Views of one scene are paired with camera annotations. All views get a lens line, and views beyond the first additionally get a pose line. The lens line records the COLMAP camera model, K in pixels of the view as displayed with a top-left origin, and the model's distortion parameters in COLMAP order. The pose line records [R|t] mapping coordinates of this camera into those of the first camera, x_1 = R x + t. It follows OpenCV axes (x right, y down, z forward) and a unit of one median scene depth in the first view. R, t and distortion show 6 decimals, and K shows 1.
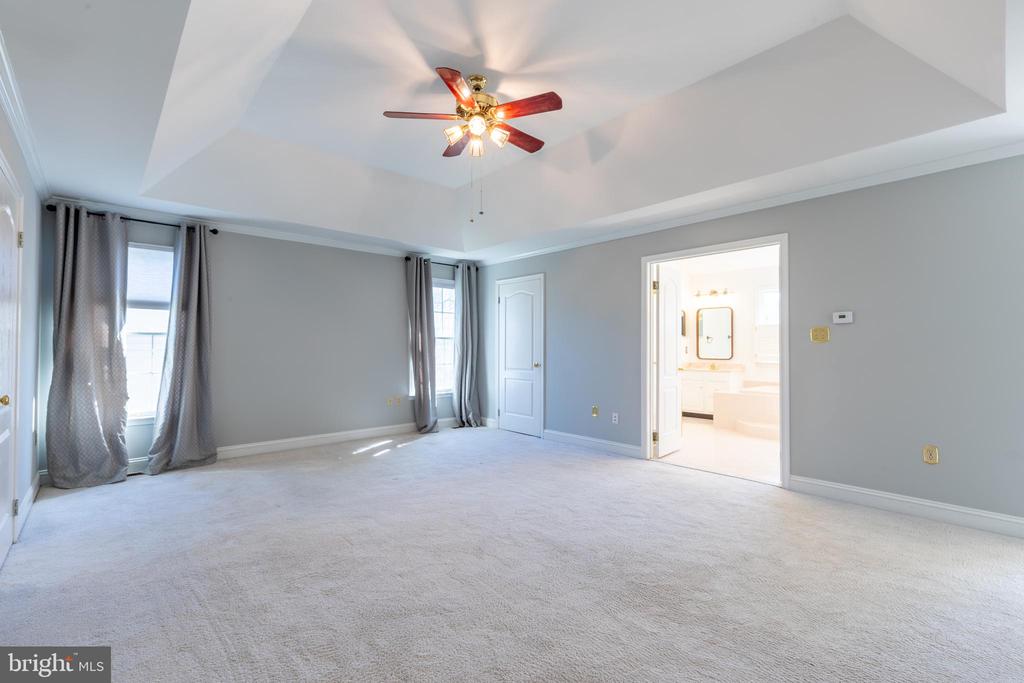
lens RADIAL K [[456.6, 0, 513.8], [0, 456.6, 341.6], [0, 0, 1]] dist [-0.001204, -0.000329]
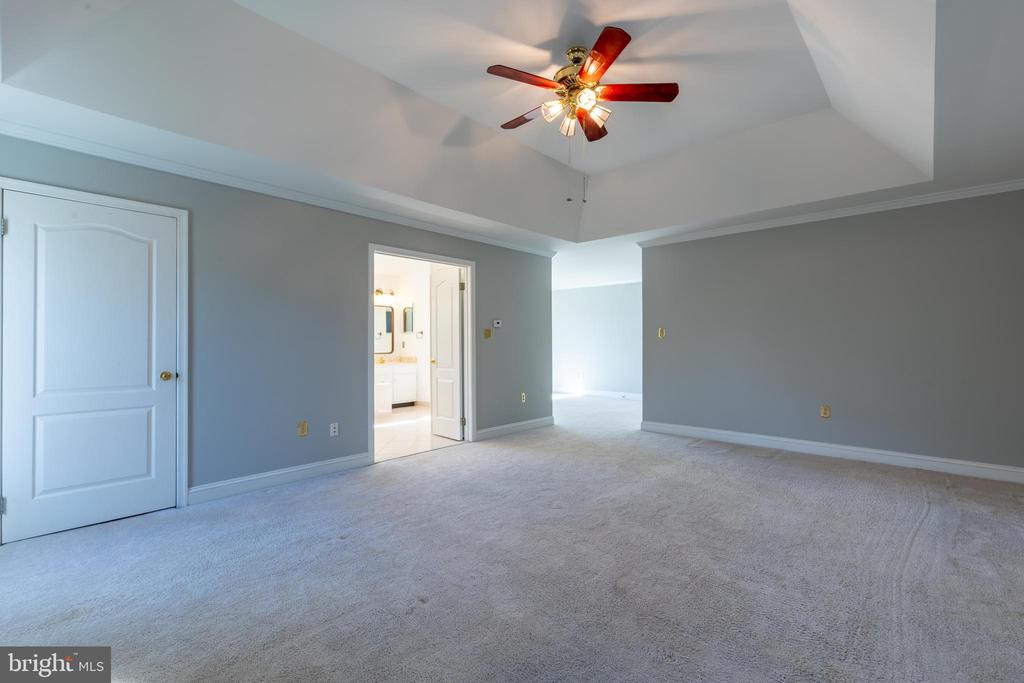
lens RADIAL K [[456.6, 0, 513.5], [0, 456.6, 341.1], [0, 0, 1]] dist [-0.001204, -0.000329]
pose [[-0.094919, 0.001811, 0.995483, -0.734545], [-0.008970, 0.999956, -0.002675, 0.011287], [-0.995445, -0.009184, -0.094899, 0.900143]]
